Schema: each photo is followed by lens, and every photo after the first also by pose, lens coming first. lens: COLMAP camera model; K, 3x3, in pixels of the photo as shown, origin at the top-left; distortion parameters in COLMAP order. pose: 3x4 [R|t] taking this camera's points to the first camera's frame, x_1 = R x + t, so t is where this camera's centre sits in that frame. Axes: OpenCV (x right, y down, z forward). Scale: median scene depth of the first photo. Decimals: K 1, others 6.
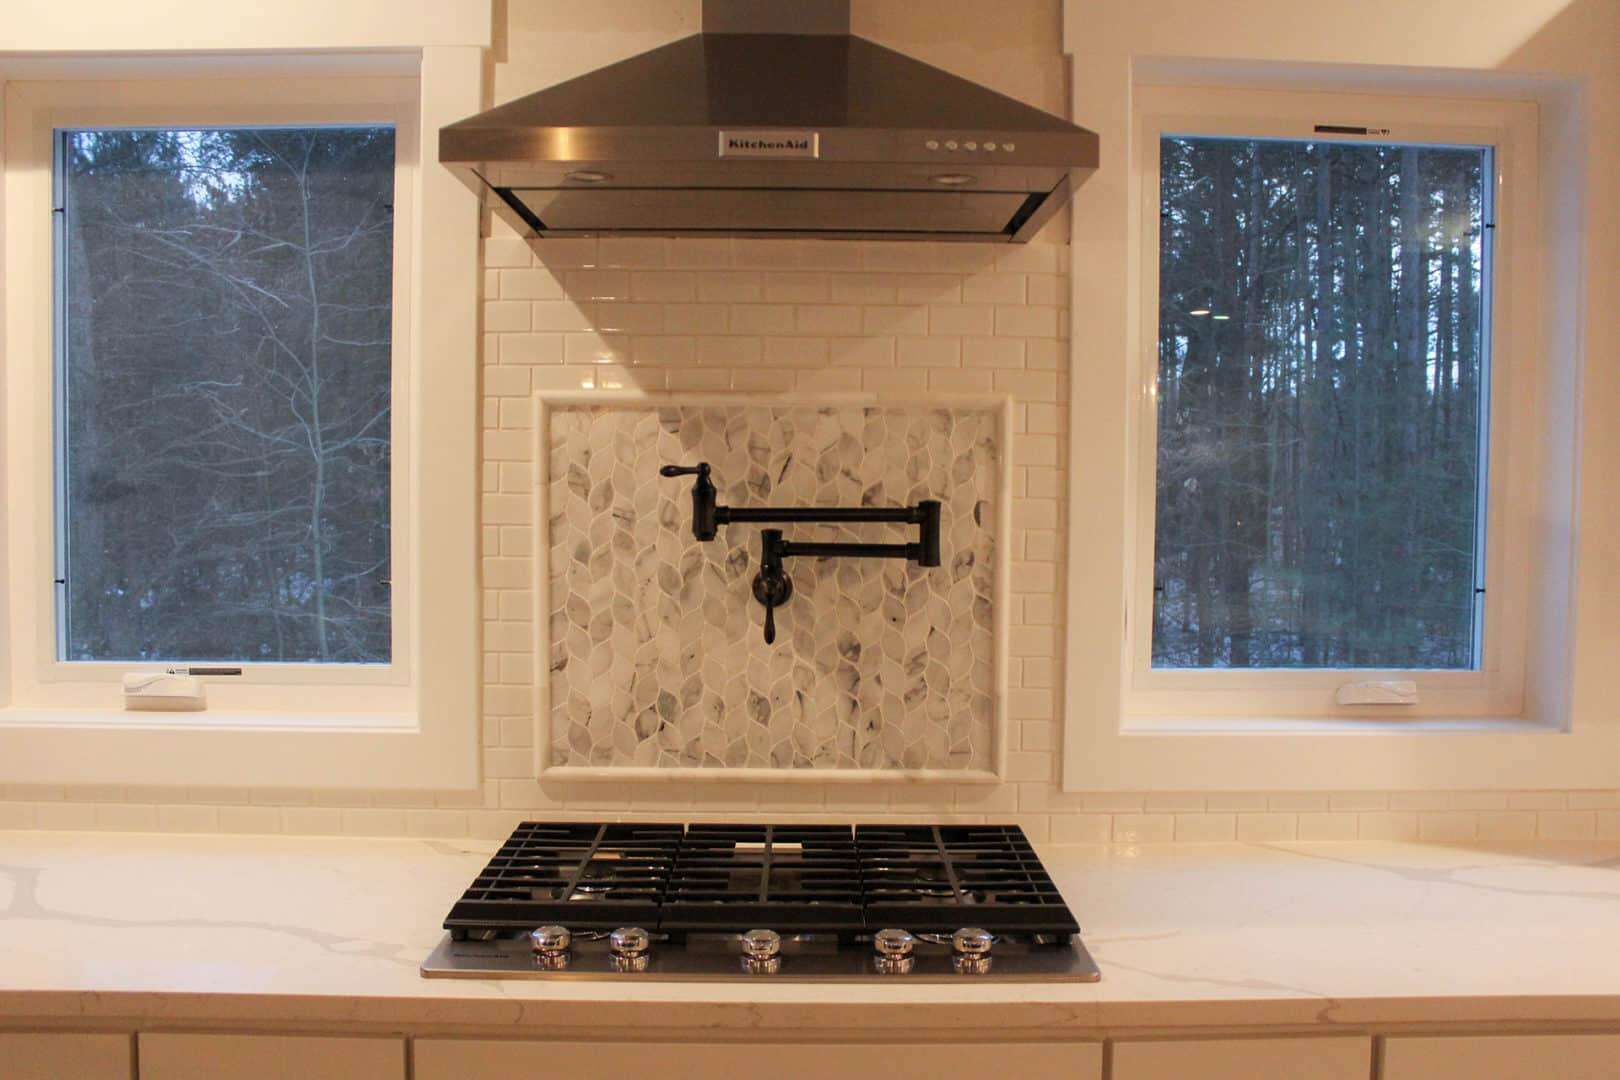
lens RADIAL K [[1378.7, 0, 817.9], [0, 1378.7, 533.9], [0, 0, 1]] dist [-0.133064, 0.116348]
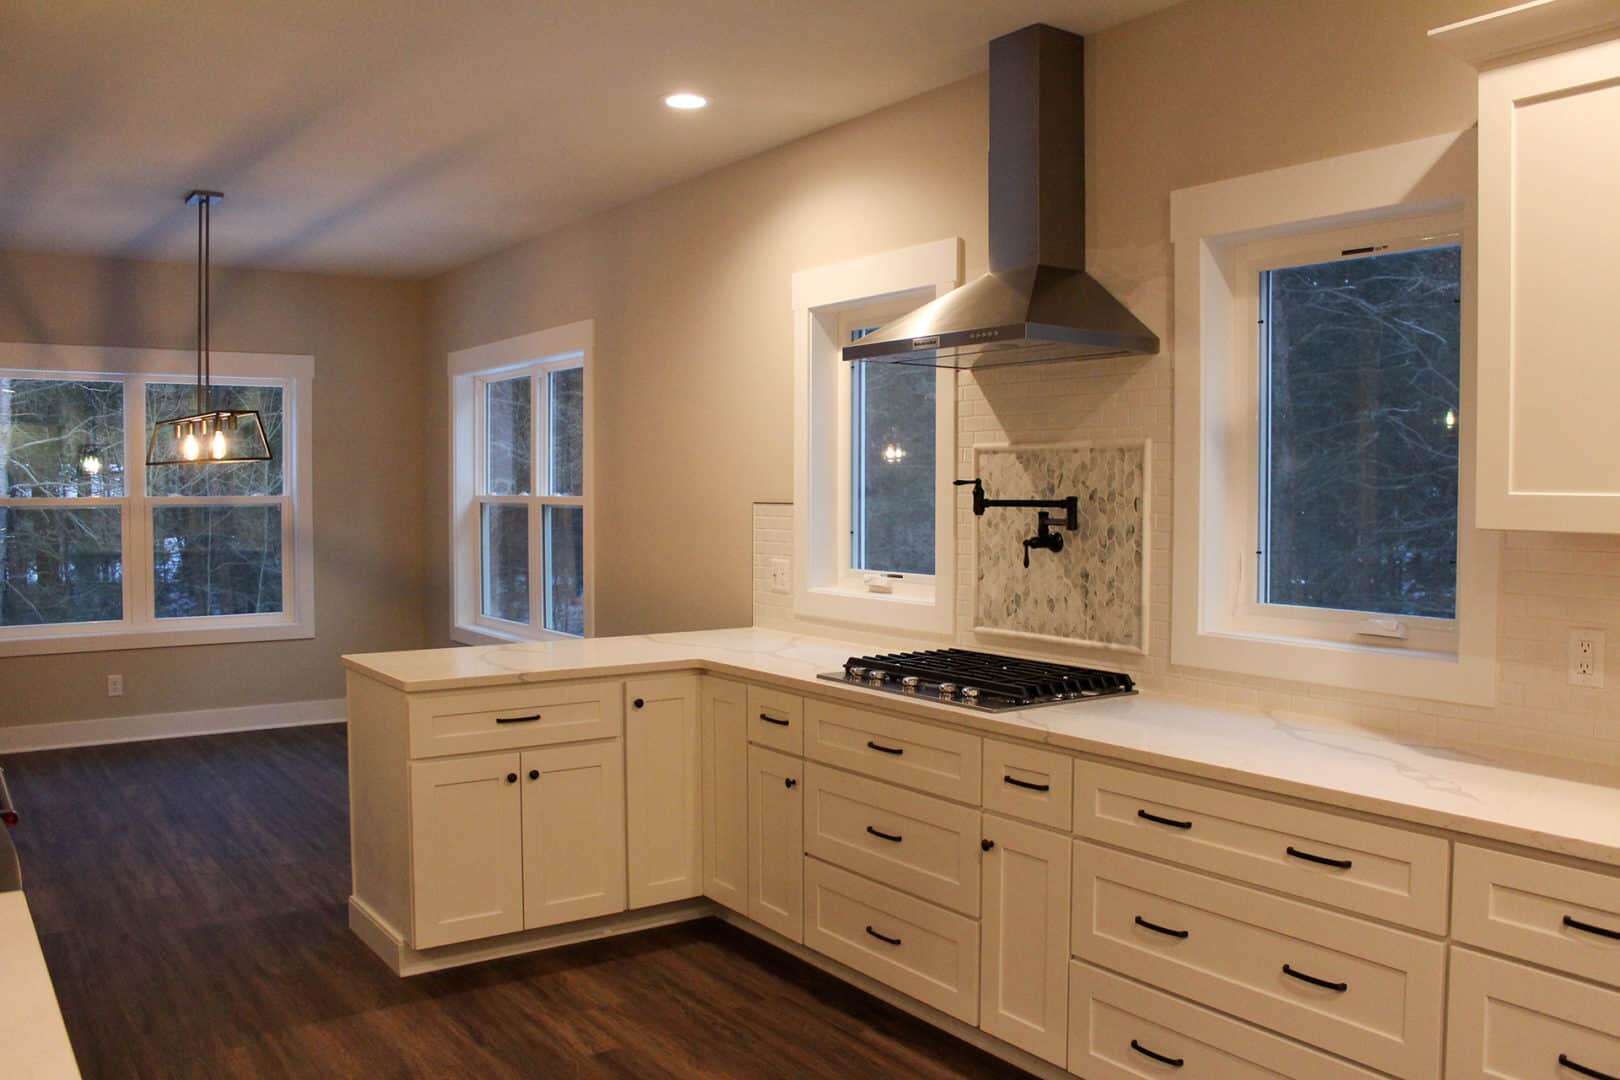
lens RADIAL K [[1378.7, 0, 820.6], [0, 1378.7, 529.7], [0, 0, 1]] dist [-0.133064, 0.116348]
pose [[0.559133, 0.019610, -0.828846, 1.384579], [-0.031026, 0.999515, 0.002718, 0.026350], [0.828497, 0.024196, 0.559470, -0.356437]]
